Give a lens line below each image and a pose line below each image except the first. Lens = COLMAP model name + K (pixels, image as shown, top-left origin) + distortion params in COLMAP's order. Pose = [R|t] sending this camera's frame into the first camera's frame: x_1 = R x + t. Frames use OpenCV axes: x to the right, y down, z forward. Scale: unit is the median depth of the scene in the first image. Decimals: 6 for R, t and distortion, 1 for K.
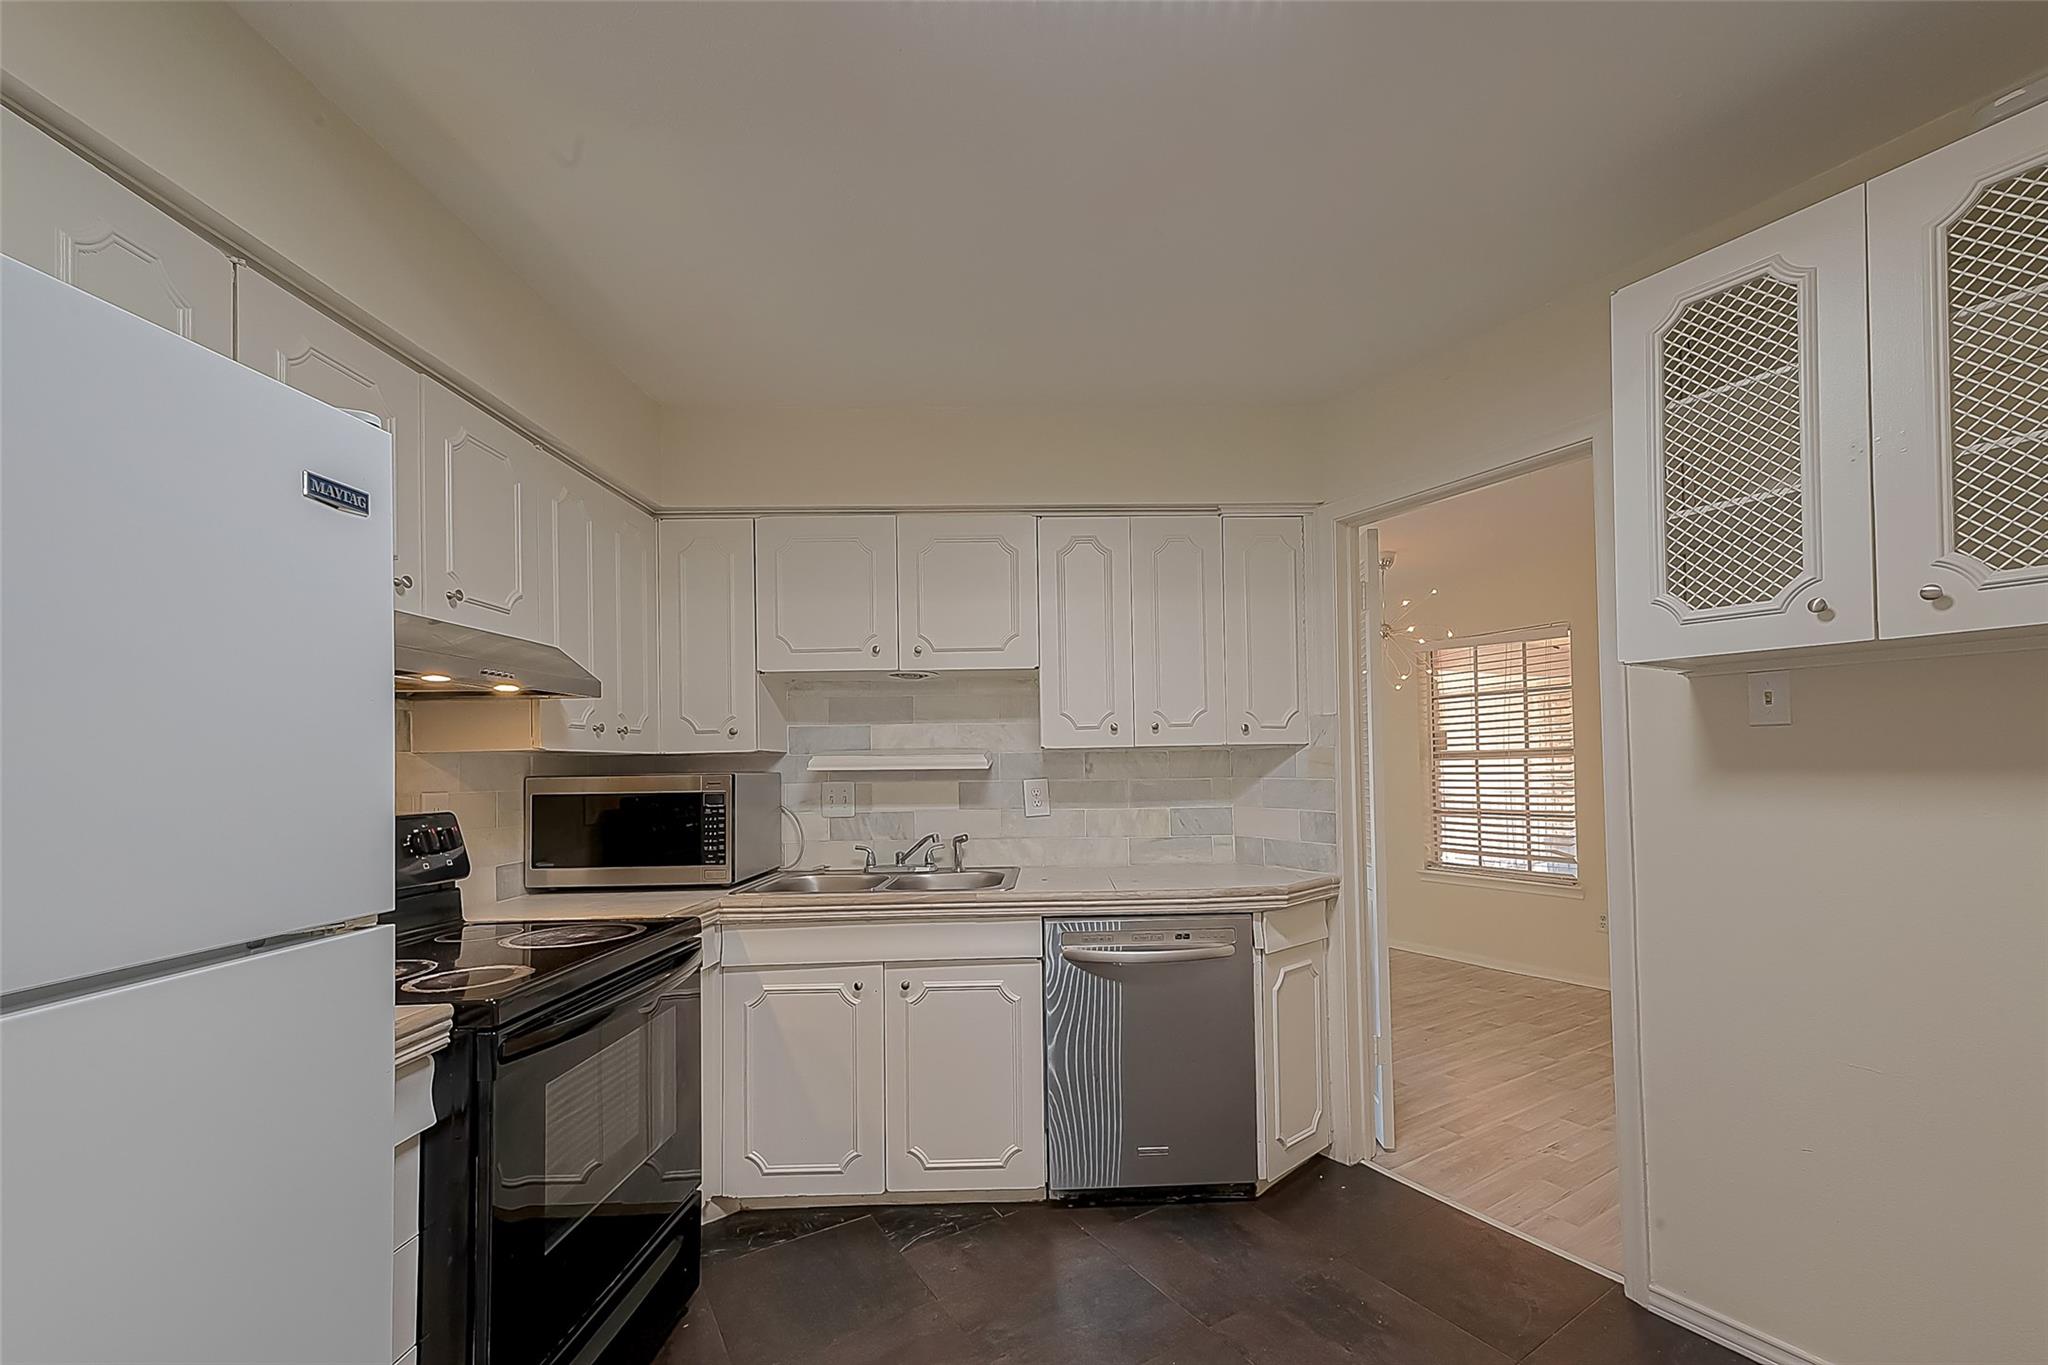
lens RADIAL K [[837.2, 0, 1075.6], [0, 837.2, 744.7], [0, 0, 1]] dist [0.022548, -0.000832]
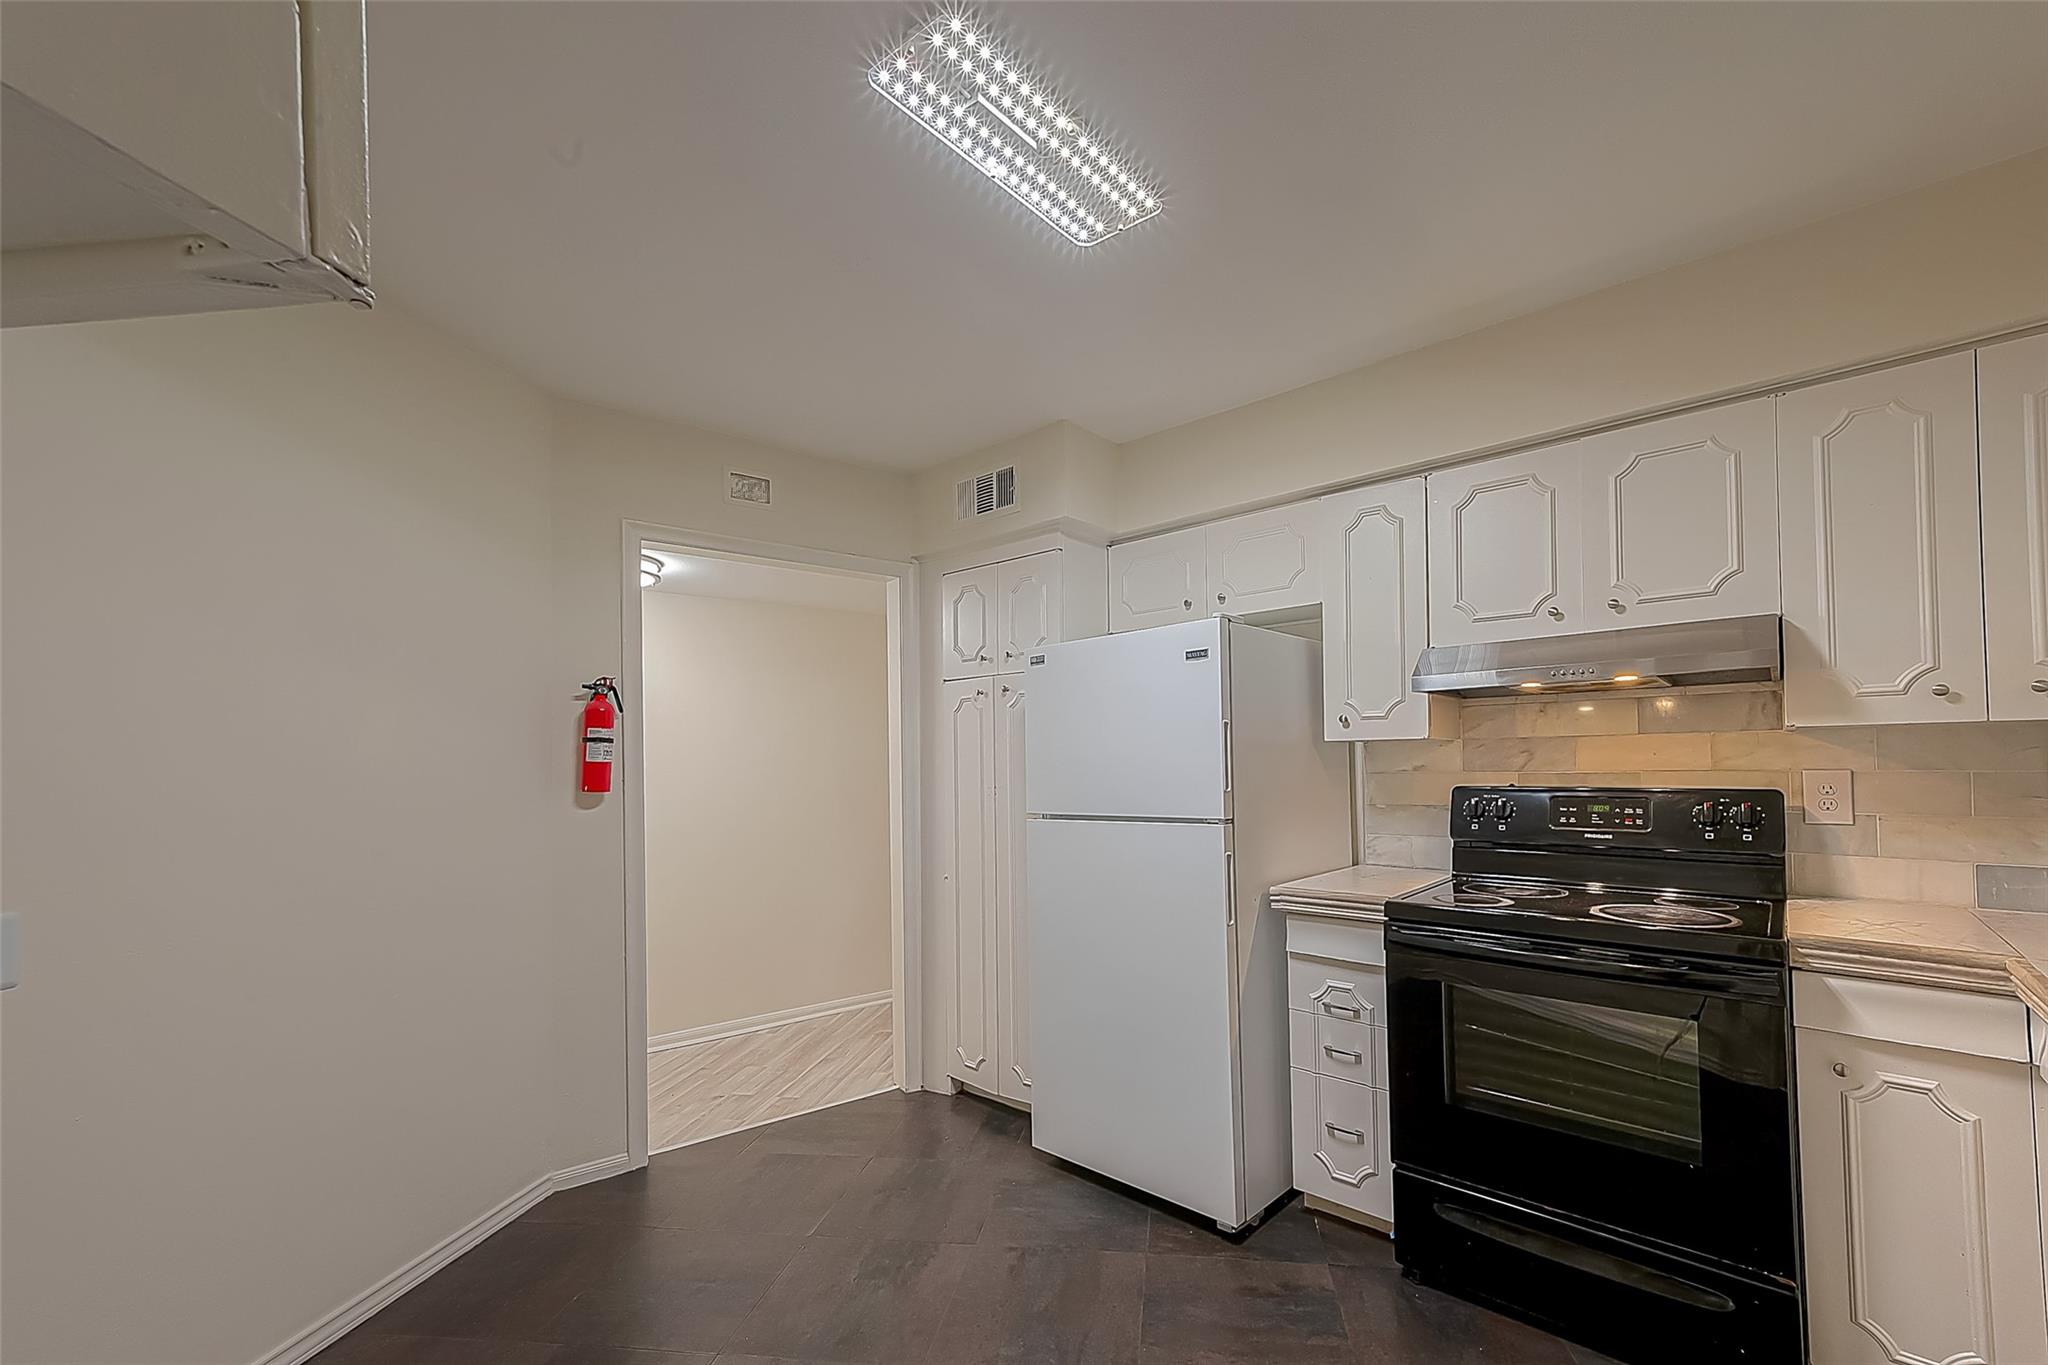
lens RADIAL K [[837.2, 0, 1075.6], [0, 837.2, 744.7], [0, 0, 1]] dist [0.022548, -0.000832]
pose [[-0.656280, 0.009497, -0.754457, 0.424605], [0.045201, 0.998620, -0.026749, 0.011286], [0.753162, -0.051657, -0.655804, 0.769076]]
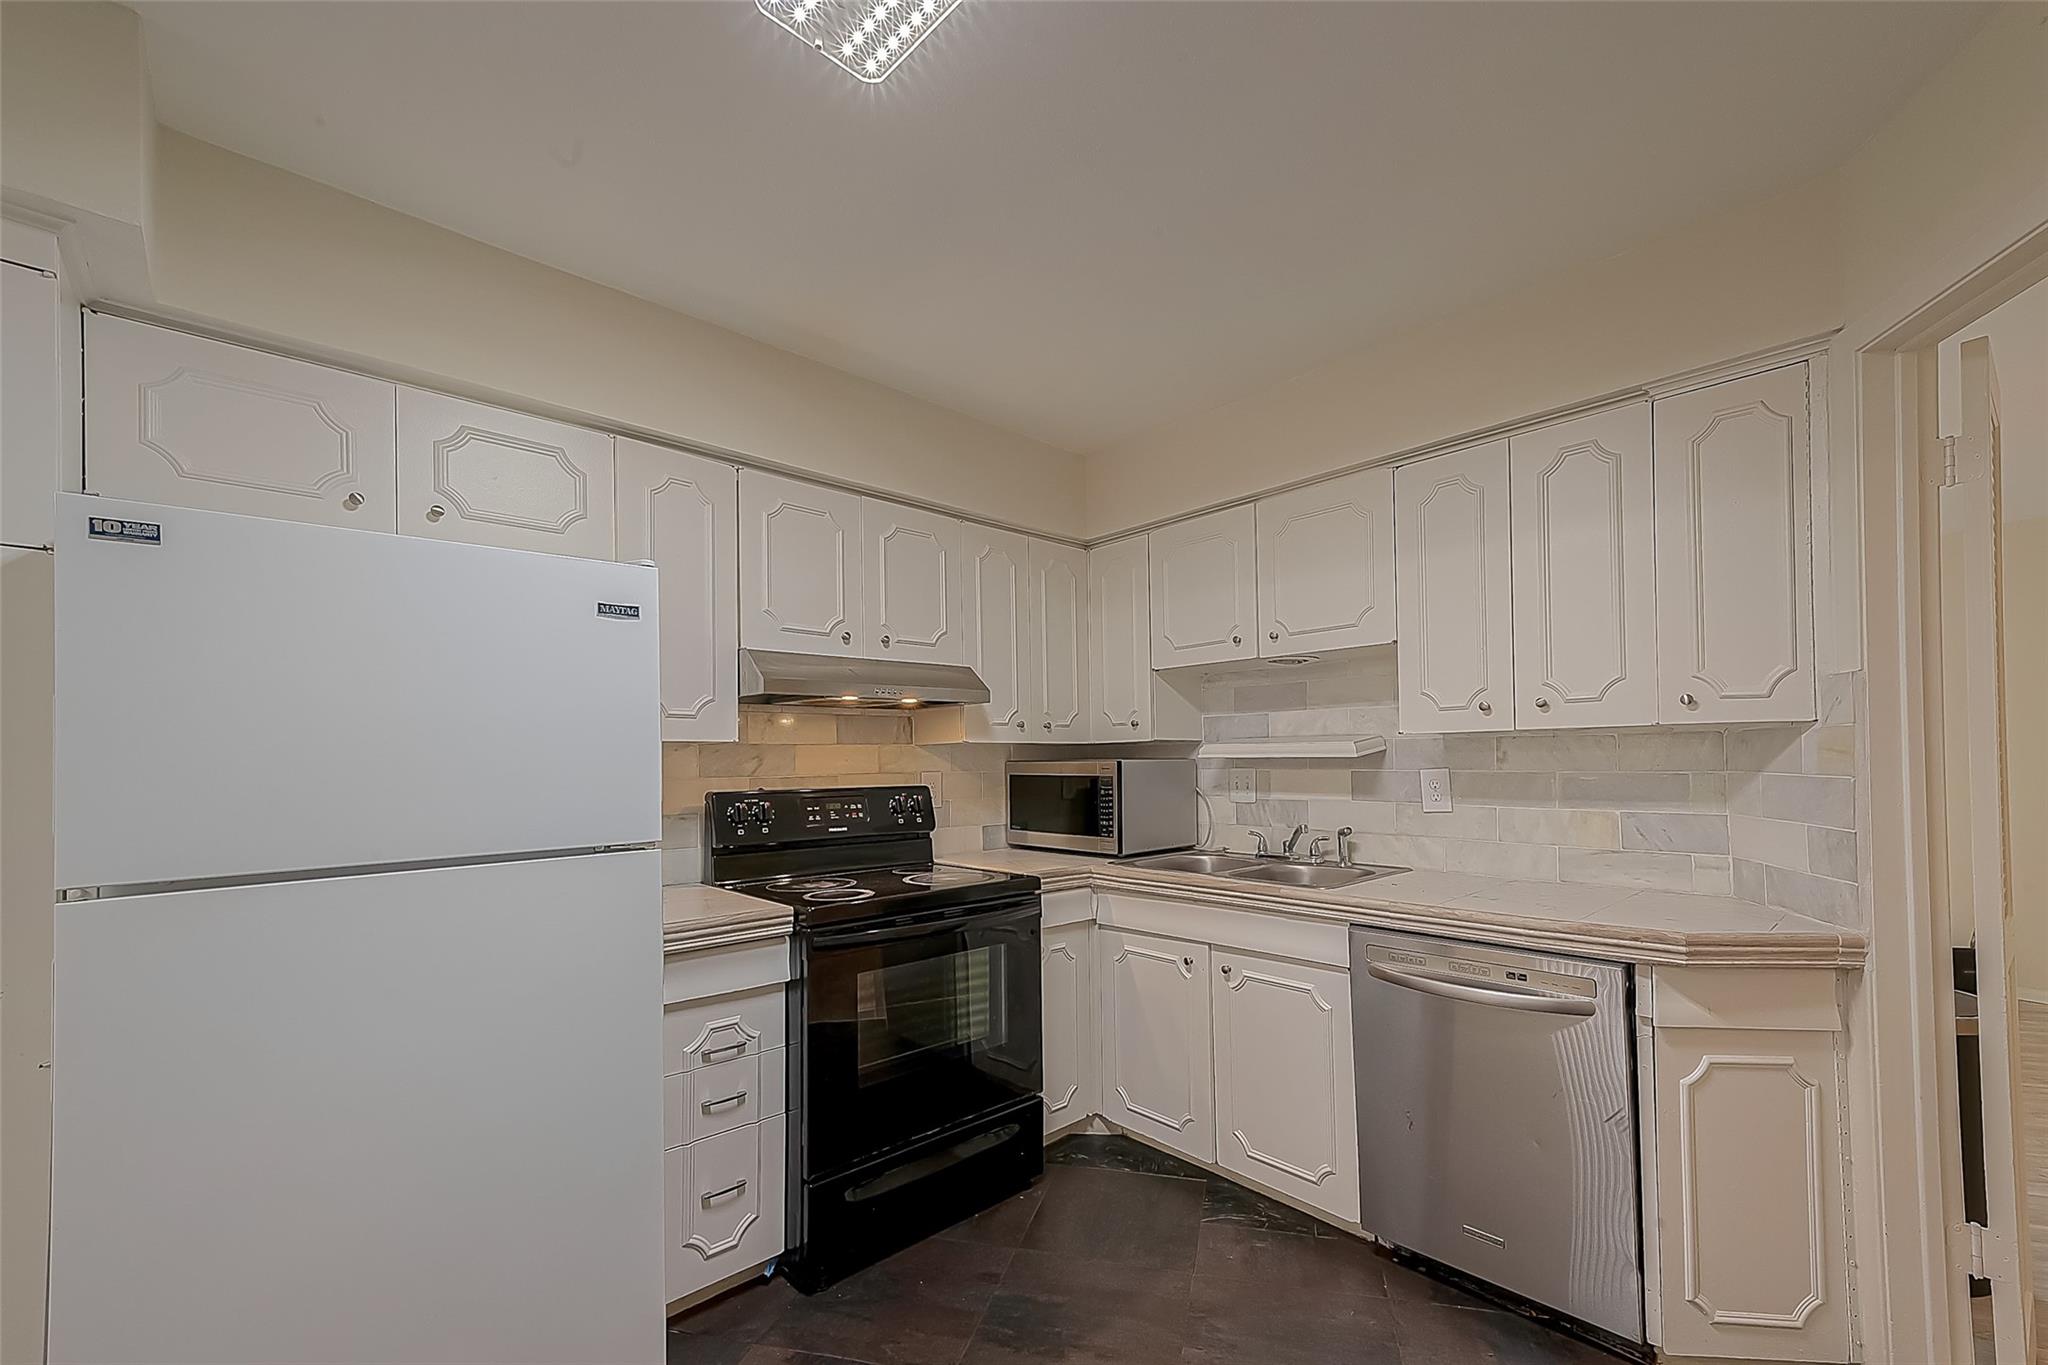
lens RADIAL K [[837.2, 0, 1075.6], [0, 837.2, 744.7], [0, 0, 1]] dist [0.022548, -0.000832]
pose [[0.681560, -0.005700, -0.731740, 0.363500], [0.020867, 0.999714, 0.011648, -0.001738], [0.731464, -0.023208, 0.681485, 0.153774]]
